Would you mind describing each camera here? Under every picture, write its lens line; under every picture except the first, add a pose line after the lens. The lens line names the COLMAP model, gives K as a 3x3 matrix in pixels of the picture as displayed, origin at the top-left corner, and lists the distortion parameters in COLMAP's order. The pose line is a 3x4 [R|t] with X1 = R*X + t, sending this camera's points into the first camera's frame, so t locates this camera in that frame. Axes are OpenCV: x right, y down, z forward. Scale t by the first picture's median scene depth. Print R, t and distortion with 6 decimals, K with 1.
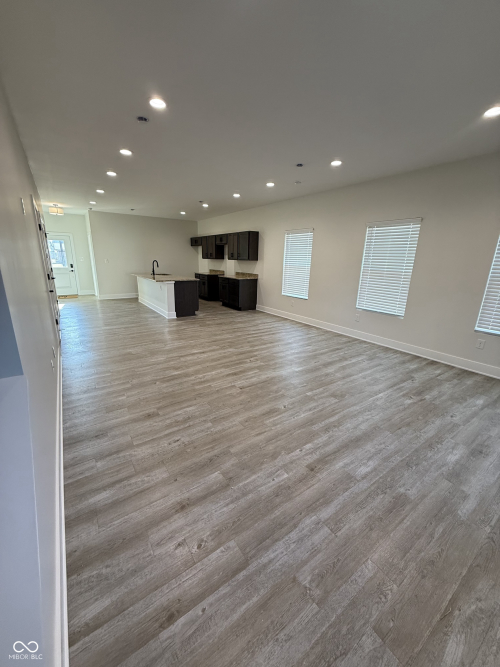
lens RADIAL K [[264.3, 0, 250.0], [0, 264.3, 333.5], [0, 0, 1]] dist [-0.001623, 0.000180]
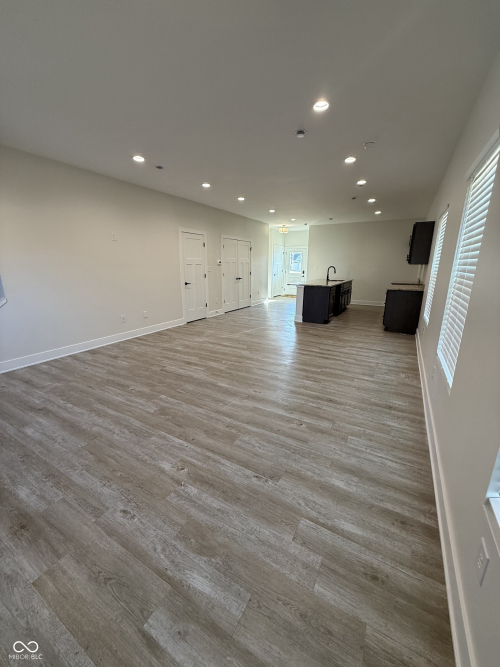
lens RADIAL K [[264.3, 0, 250.0], [0, 264.3, 333.5], [0, 0, 1]] dist [-0.001623, 0.000180]
pose [[0.431049, 0.208930, -0.877807, 1.023494], [-0.242064, 0.963940, 0.110564, -0.154654], [0.869253, 0.164827, 0.466080, 0.702598]]
